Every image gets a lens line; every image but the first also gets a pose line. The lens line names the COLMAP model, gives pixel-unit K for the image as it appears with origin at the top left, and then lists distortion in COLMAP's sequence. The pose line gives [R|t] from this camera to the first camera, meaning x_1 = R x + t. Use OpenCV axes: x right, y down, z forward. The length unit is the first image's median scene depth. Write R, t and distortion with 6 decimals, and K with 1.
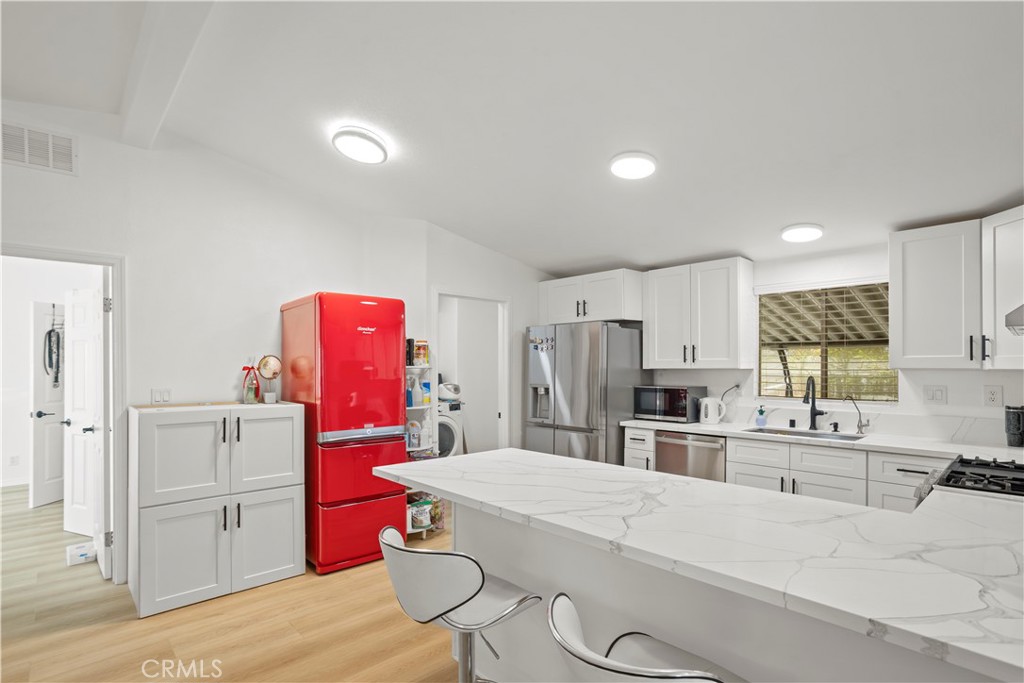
lens RADIAL K [[496.2, 0, 532.0], [0, 496.2, 367.5], [0, 0, 1]] dist [-0.033562, 0.000216]
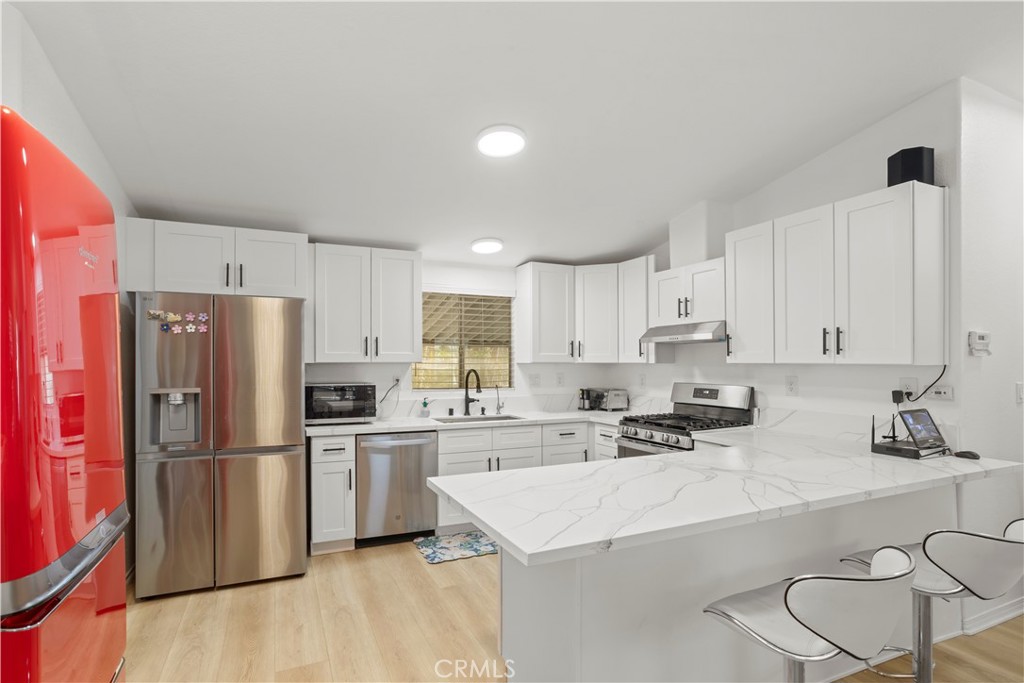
lens RADIAL K [[496.2, 0, 499.5], [0, 496.2, 362.3], [0, 0, 1]] dist [-0.033562, 0.000216]
pose [[0.362967, 0.000121, 0.931802, -0.501331], [-0.000304, 1.000000, -0.000012, 0.001543], [-0.931802, -0.000279, 0.362967, 0.511763]]
